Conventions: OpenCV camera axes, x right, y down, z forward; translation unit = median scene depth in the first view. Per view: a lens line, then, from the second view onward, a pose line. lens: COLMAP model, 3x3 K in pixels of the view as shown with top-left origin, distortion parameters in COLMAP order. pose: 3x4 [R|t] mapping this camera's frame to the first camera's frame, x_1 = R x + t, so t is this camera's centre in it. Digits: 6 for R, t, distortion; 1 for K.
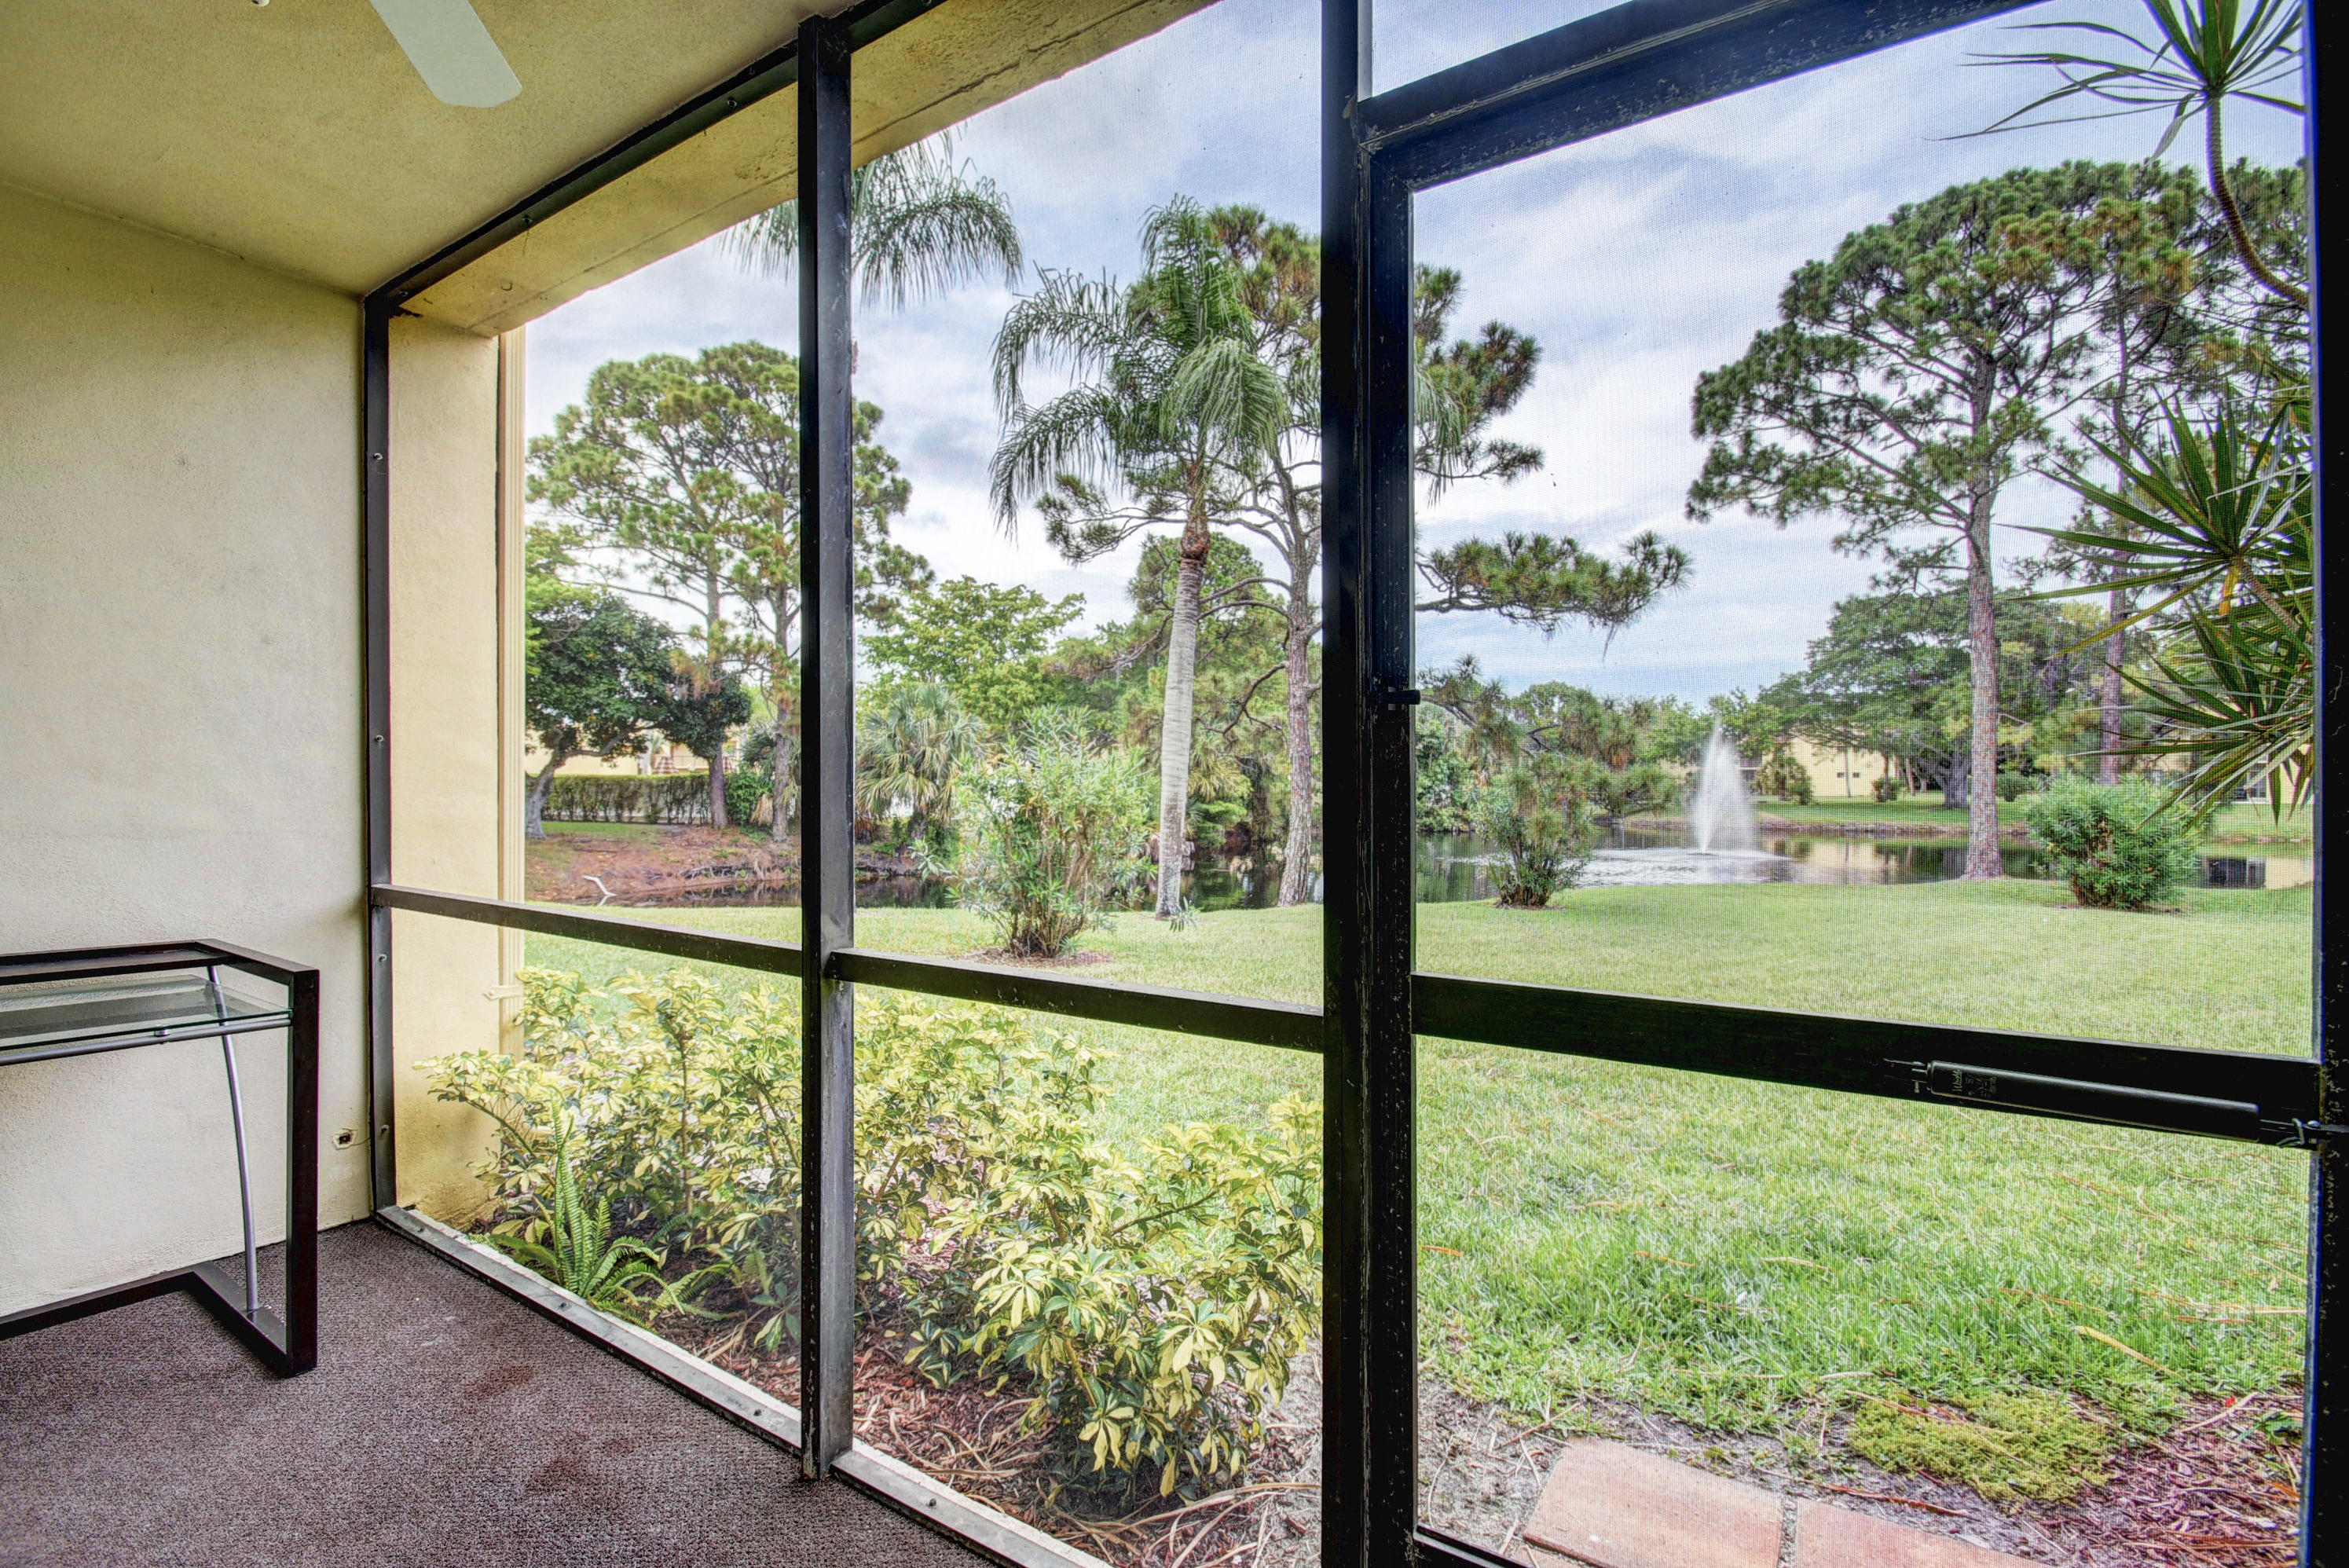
lens RADIAL K [[1038.3, 0, 1163.5], [0, 1038.3, 787.6], [0, 0, 1]] dist [0.024226, -0.022452]
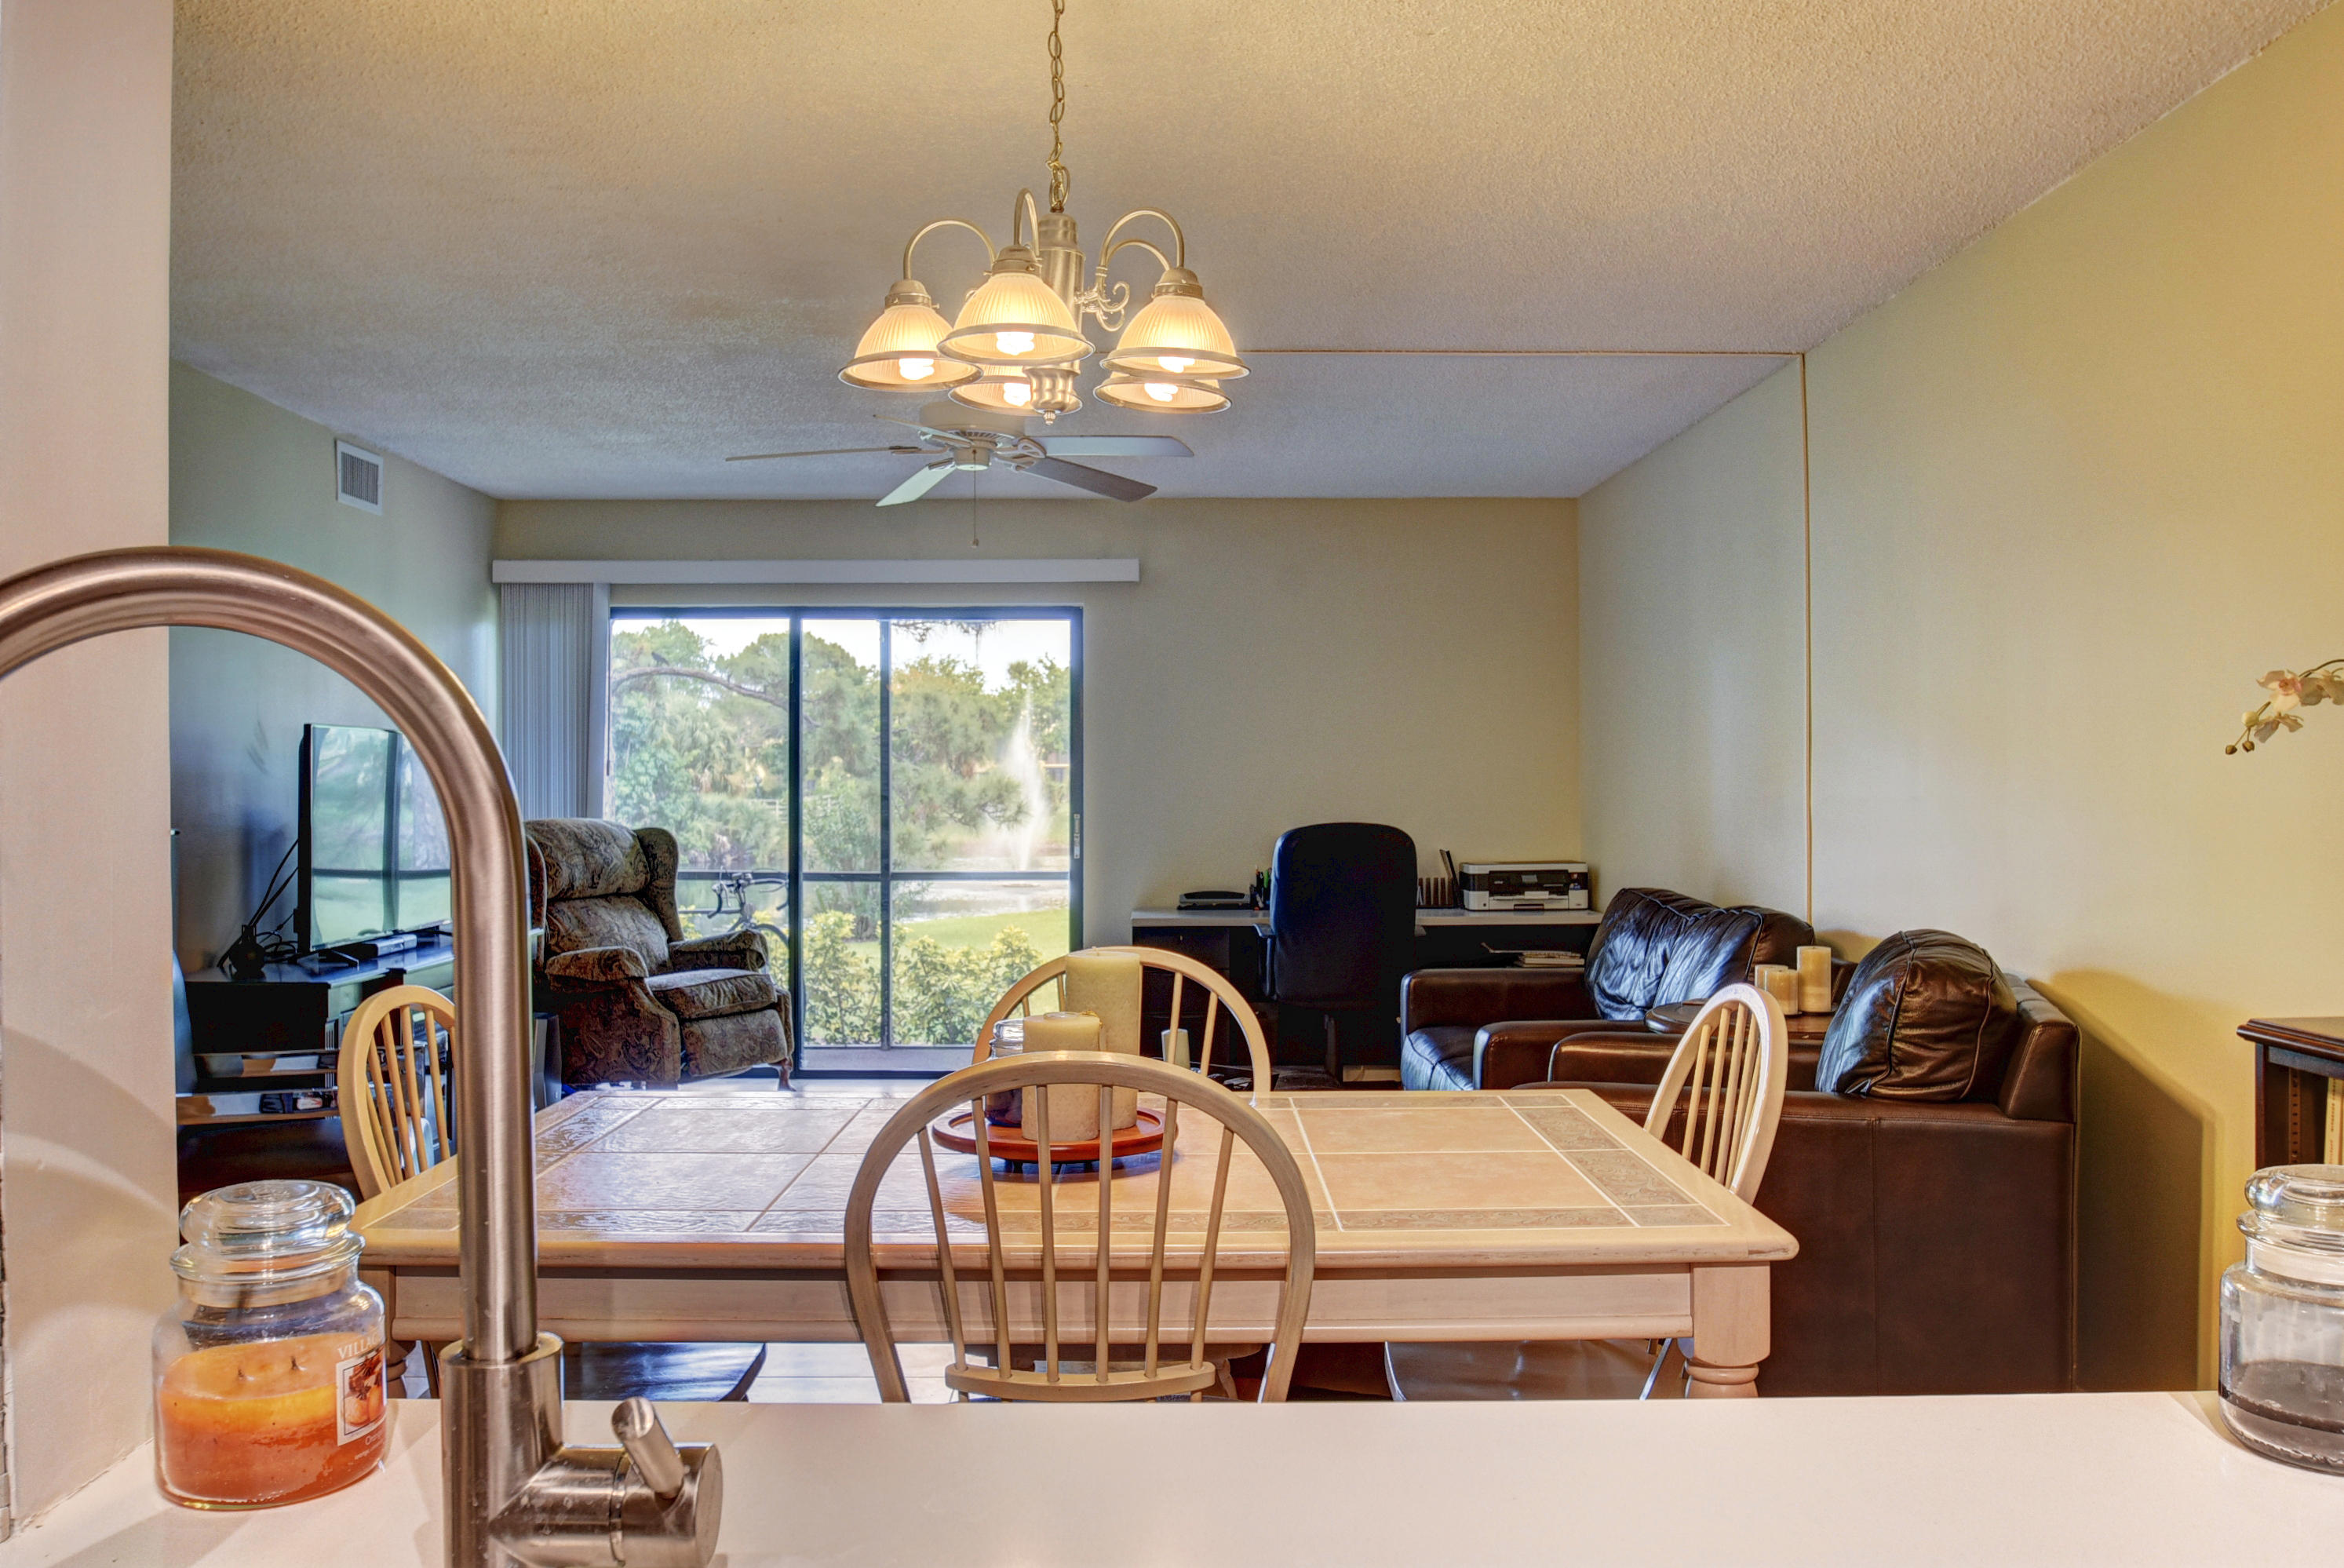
lens RADIAL K [[1855.2, 0, 1158.8], [0, 1855.2, 767.3], [0, 0, 1]] dist [-0.011912, -0.002059]
pose [[0.841679, 0.002552, 0.539972, -0.125607], [0.005168, 0.999905, -0.012781, -0.003249], [-0.539953, 0.013548, 0.841586, -0.190171]]
